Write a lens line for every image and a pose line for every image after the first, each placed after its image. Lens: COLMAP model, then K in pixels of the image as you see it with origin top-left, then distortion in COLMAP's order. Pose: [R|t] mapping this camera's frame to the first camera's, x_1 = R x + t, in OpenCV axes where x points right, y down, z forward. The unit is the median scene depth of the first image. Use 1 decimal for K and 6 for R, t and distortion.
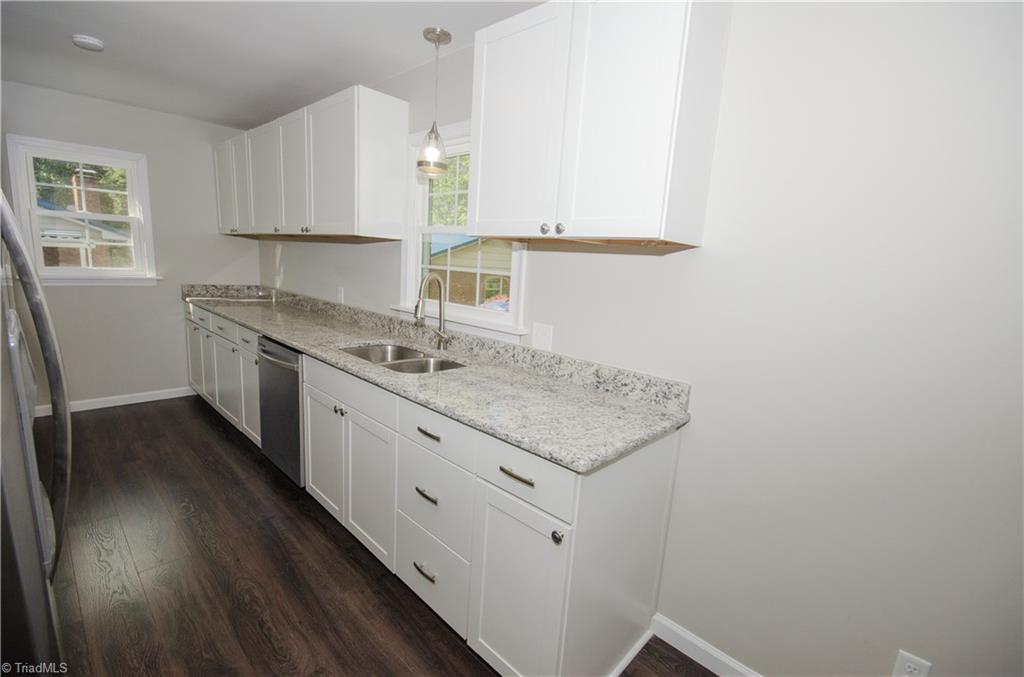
lens RADIAL K [[448.9, 0, 515.6], [0, 448.9, 345.6], [0, 0, 1]] dist [0.002063, -0.005707]
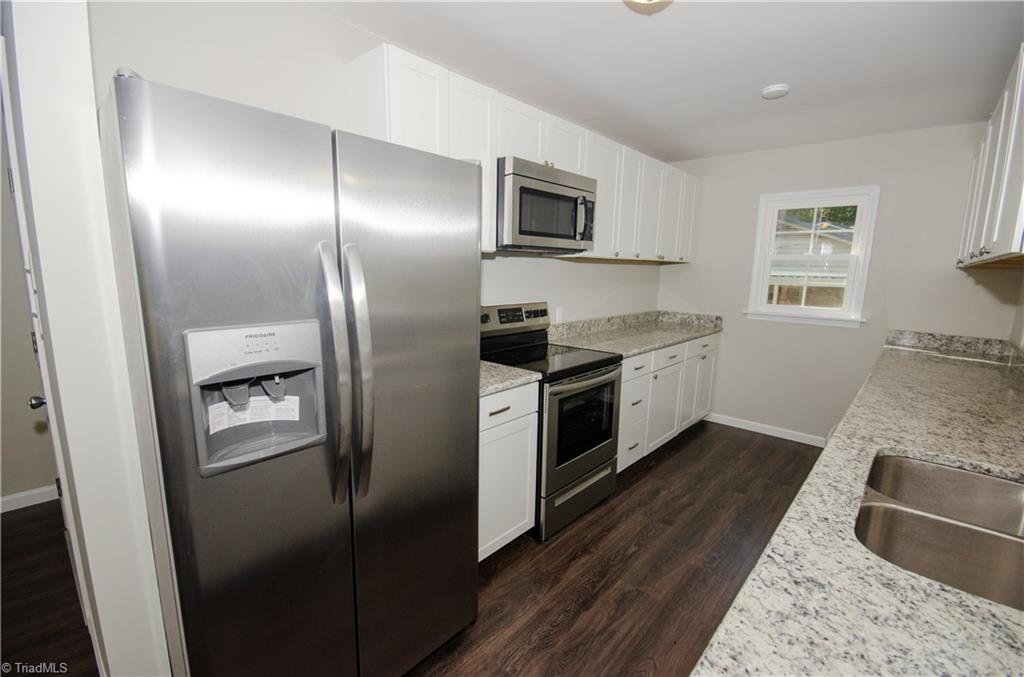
lens RADIAL K [[454.6, 0, 516.0], [0, 454.6, 343.6], [0, 0, 1]] dist [0.001203, 0.000295]
pose [[0.032616, 0.112375, -0.993130, 0.182649], [-0.207448, 0.972781, 0.103259, -0.114787], [0.977702, 0.202655, 0.055041, 0.589860]]
